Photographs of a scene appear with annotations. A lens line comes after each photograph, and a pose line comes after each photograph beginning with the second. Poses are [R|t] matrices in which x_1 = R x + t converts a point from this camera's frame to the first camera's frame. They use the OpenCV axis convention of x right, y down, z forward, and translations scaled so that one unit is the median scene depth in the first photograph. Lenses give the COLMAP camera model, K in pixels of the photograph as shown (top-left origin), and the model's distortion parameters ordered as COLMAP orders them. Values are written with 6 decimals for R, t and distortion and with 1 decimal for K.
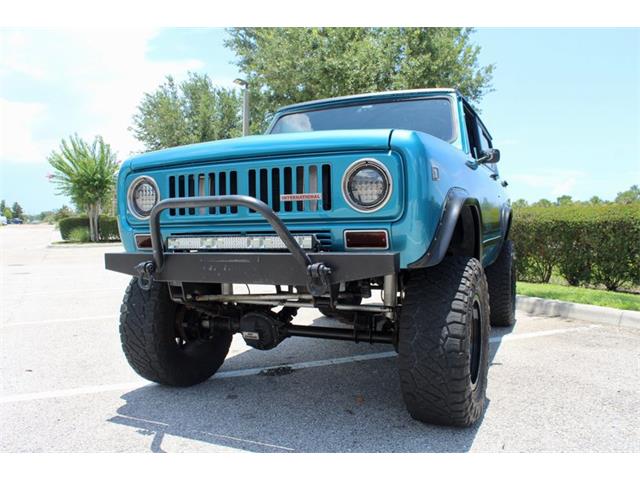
lens RADIAL K [[539.6, 0, 320.0], [0, 539.6, 240.0], [0, 0, 1]] dist [-0.176975, 0.172541]
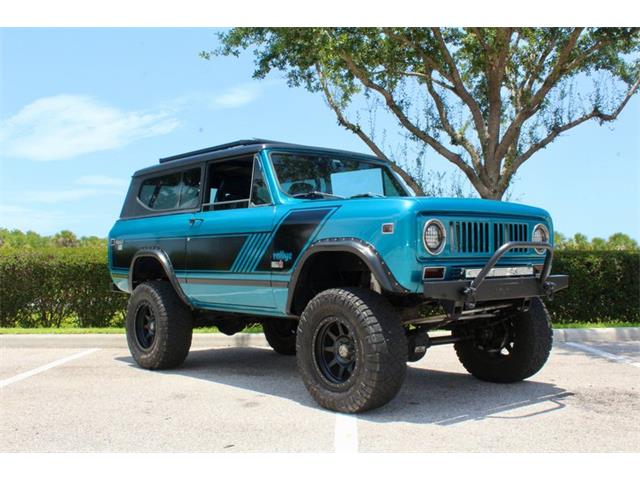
lens RADIAL K [[736.4, 0, 320.0], [0, 736.4, 240.0], [0, 0, 1]] dist [-0.088496, 0.043717]
pose [[0.420397, 0.037298, 0.906573, -1.877695], [0.030285, 0.998021, -0.055104, 0.011794], [-0.906835, 0.050621, 0.418435, 0.505183]]
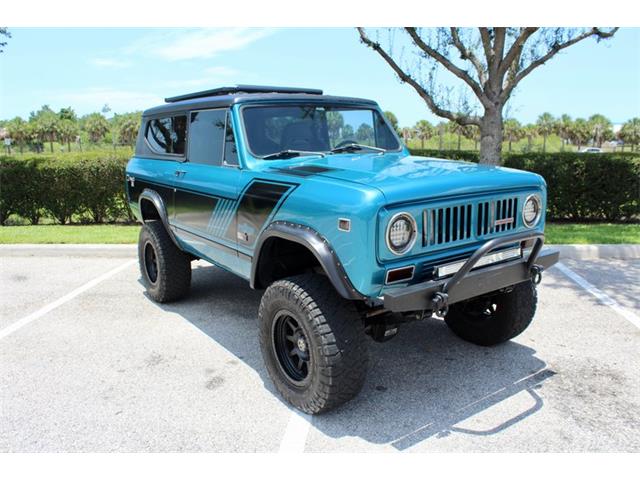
lens RADIAL K [[533.8, 0, 320.0], [0, 533.8, 240.0], [0, 0, 1]] dist [-0.166856, 0.146955]
pose [[0.502292, -0.166847, 0.848448, -1.212687], [0.031711, 0.984102, 0.174750, -0.238087], [-0.864116, -0.060870, 0.499598, 0.594909]]
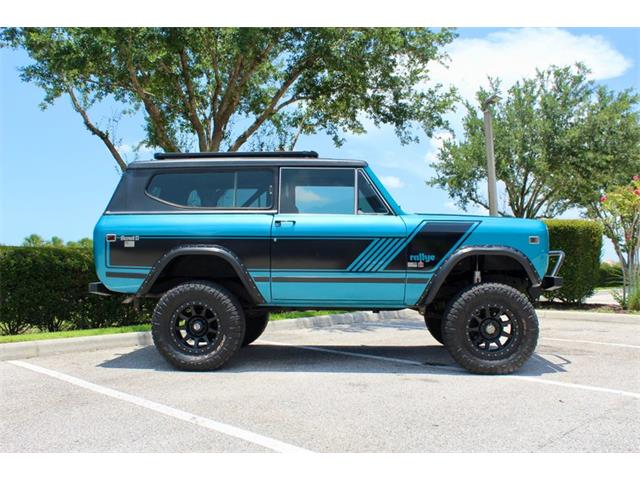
lens RADIAL K [[626.7, 0, 320.0], [0, 626.7, 240.0], [0, 0, 1]] dist [-0.133877, 0.141279]
pose [[-0.358010, 0.044004, 0.932680, -1.922470], [0.030542, 0.998906, -0.035404, -0.048591], [-0.933218, 0.015811, -0.358963, 2.344818]]
